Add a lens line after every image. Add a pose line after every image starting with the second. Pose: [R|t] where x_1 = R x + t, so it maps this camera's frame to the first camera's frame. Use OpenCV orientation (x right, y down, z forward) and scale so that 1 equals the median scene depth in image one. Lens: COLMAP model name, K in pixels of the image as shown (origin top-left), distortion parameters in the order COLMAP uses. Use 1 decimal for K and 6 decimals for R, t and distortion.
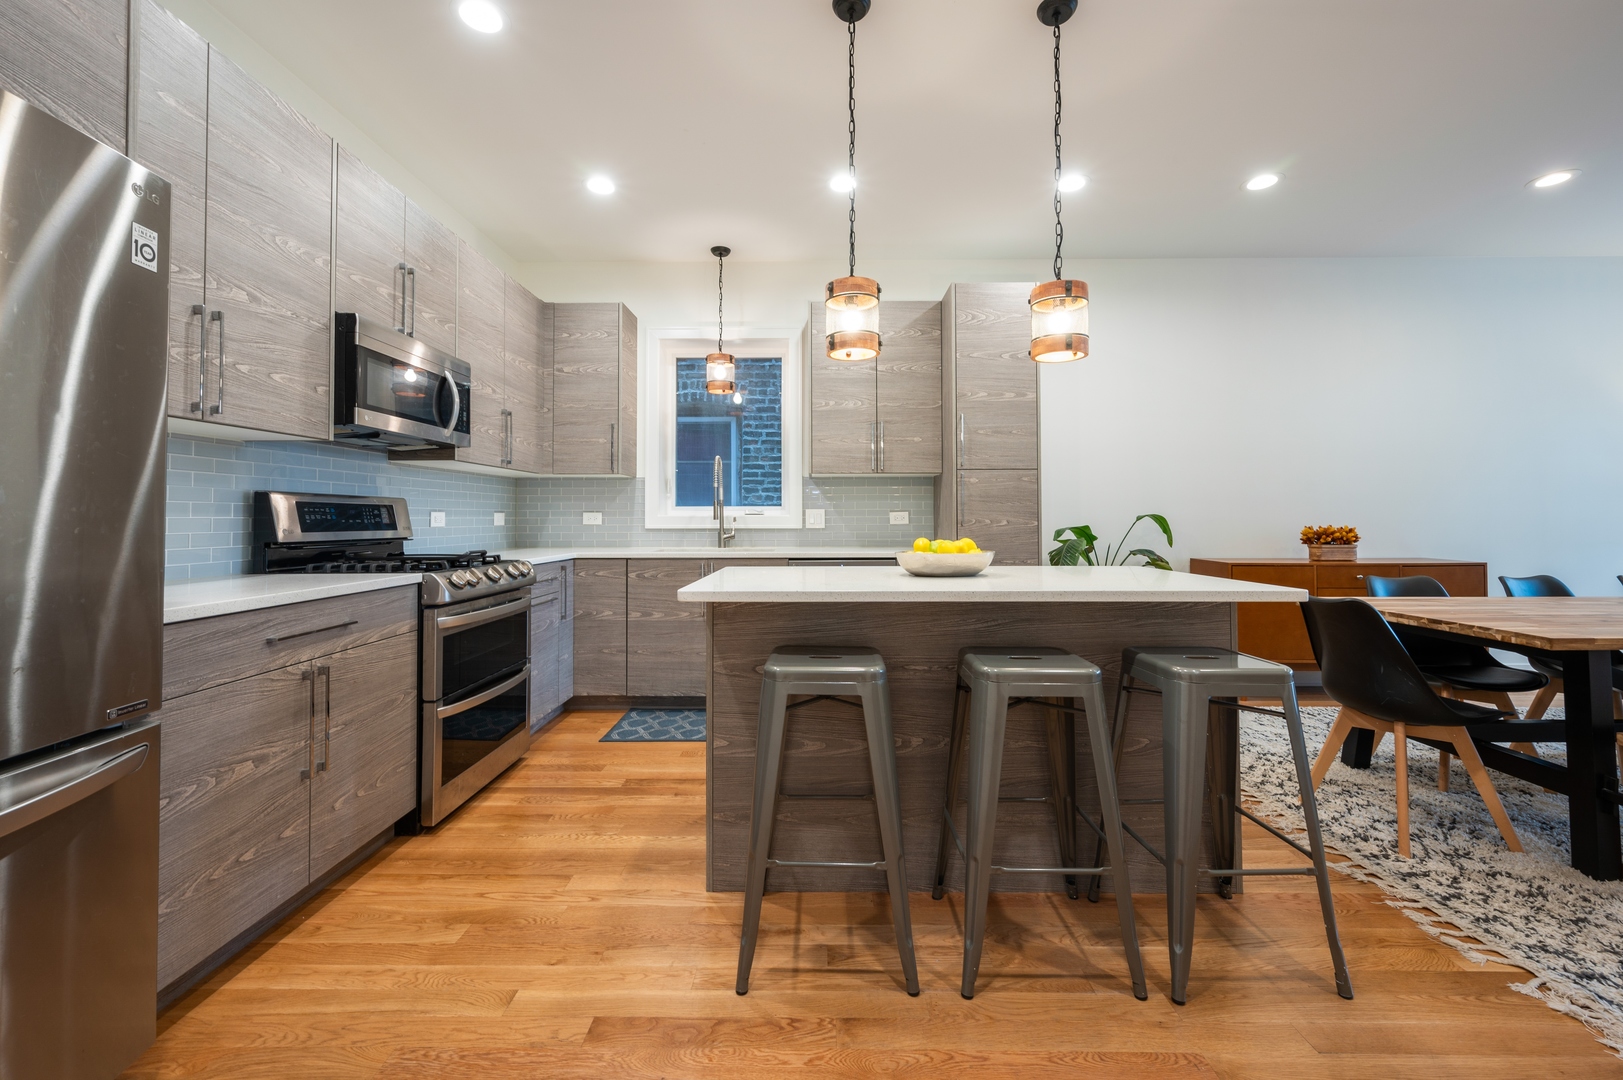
lens RADIAL K [[649.2, 0, 817.5], [0, 649.2, 507.1], [0, 0, 1]] dist [-0.000441, -0.000197]
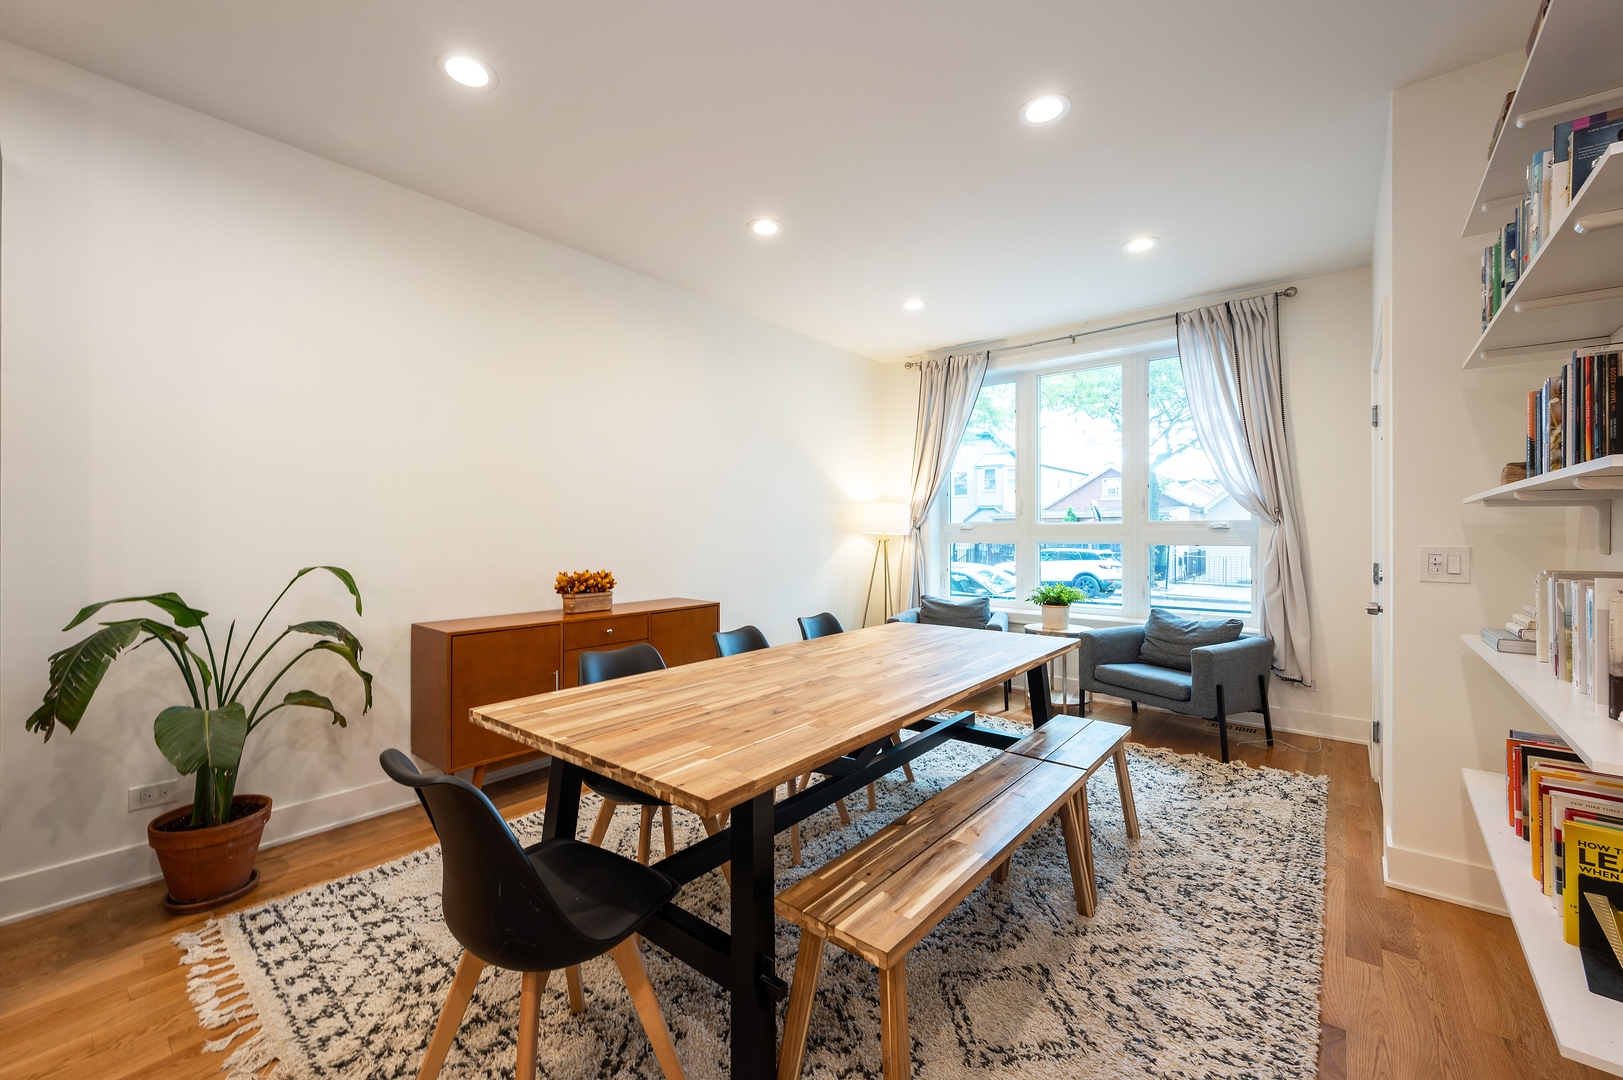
lens RADIAL K [[649.2, 0, 808.2], [0, 649.2, 533.8], [0, 0, 1]] dist [-0.000441, -0.000197]
pose [[0.637215, 0.001701, 0.770684, 0.326017], [-0.015168, 0.999832, 0.010335, -0.032812], [-0.770537, -0.018275, 0.637133, 0.241351]]
